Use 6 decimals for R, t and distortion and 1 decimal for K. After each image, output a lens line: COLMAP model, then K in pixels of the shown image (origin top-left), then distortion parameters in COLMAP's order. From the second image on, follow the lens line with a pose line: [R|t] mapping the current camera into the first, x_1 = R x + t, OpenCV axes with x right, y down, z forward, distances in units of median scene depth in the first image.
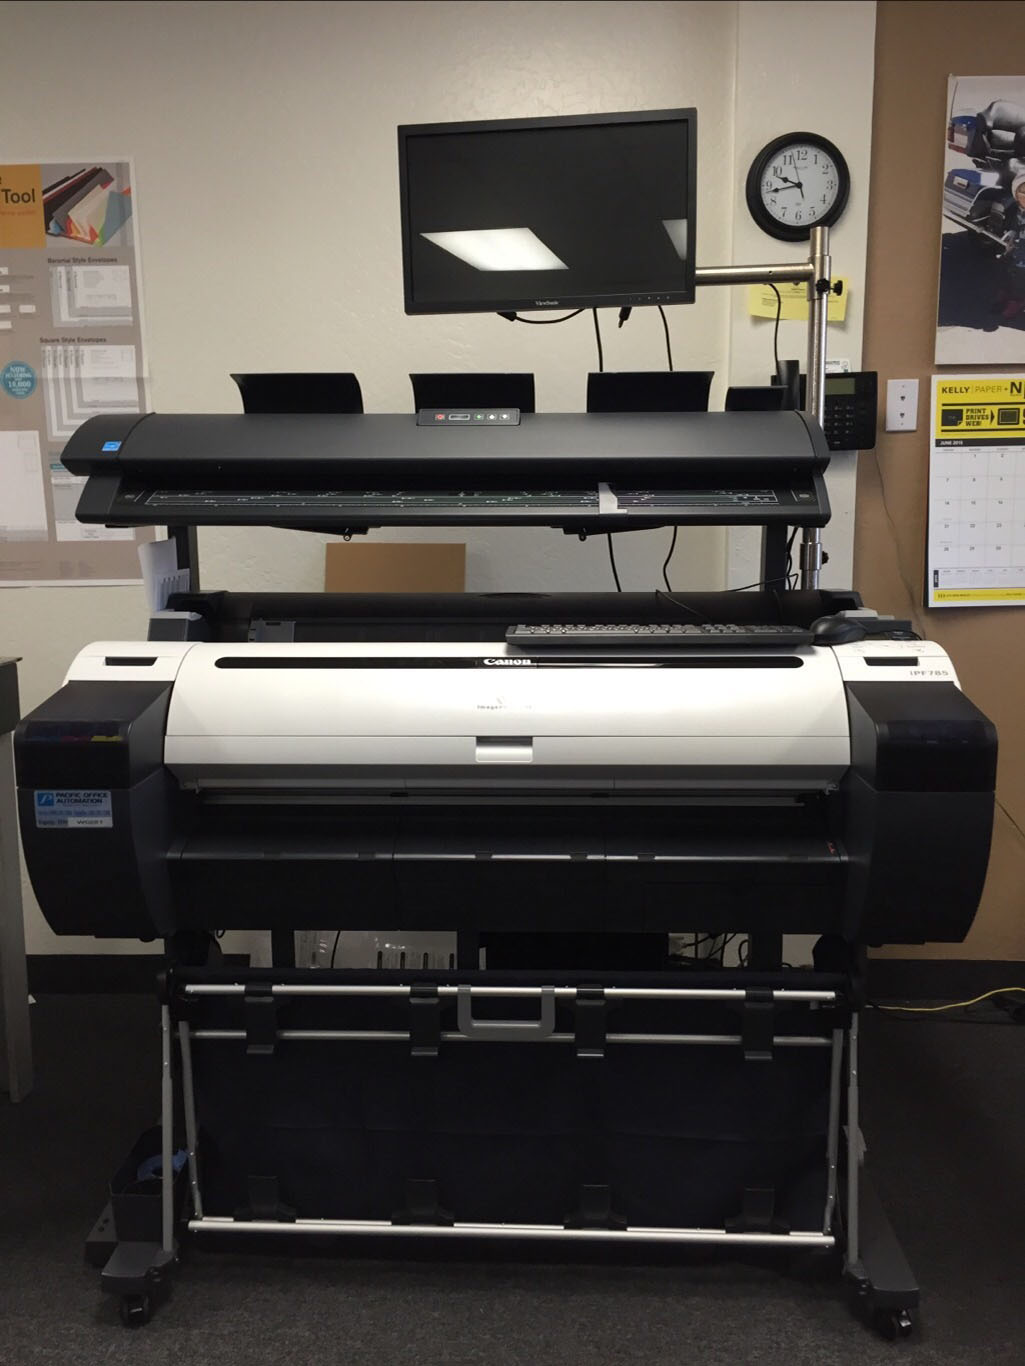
lens RADIAL K [[1172.1, 0, 514.3], [0, 1172.1, 688.9], [0, 0, 1]] dist [0.003330, -0.012474]
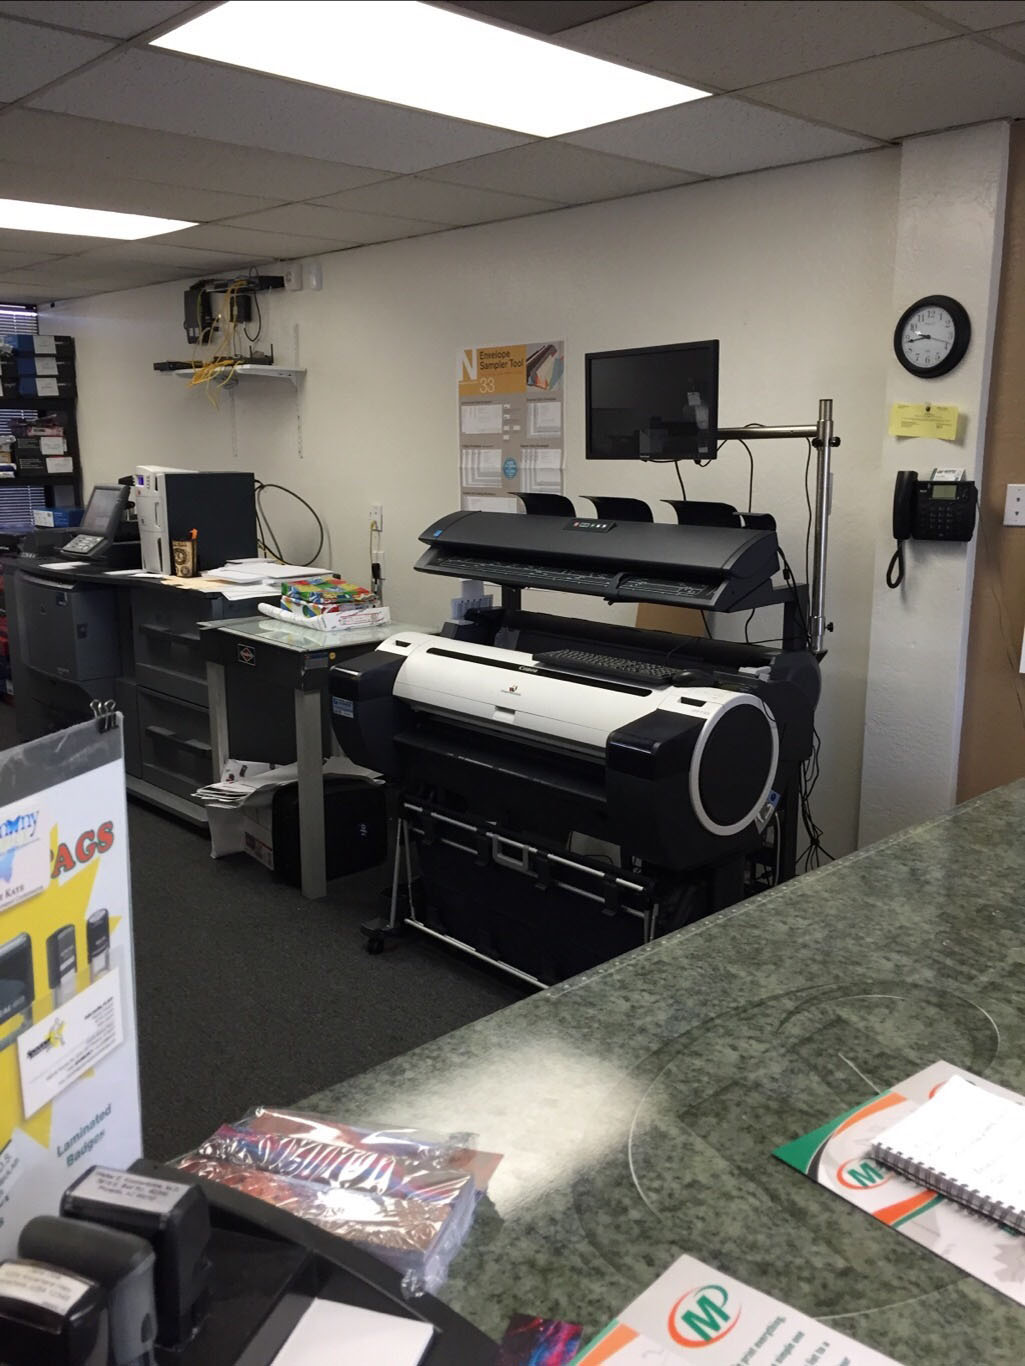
lens RADIAL K [[1172.1, 0, 513.4], [0, 1172.1, 681.2], [0, 0, 1]] dist [0.003330, -0.012474]
pose [[0.705071, 0.147075, -0.693717, 0.879181], [-0.114497, 0.989031, 0.093314, -0.121954], [0.699832, 0.013635, 0.714177, -0.243628]]
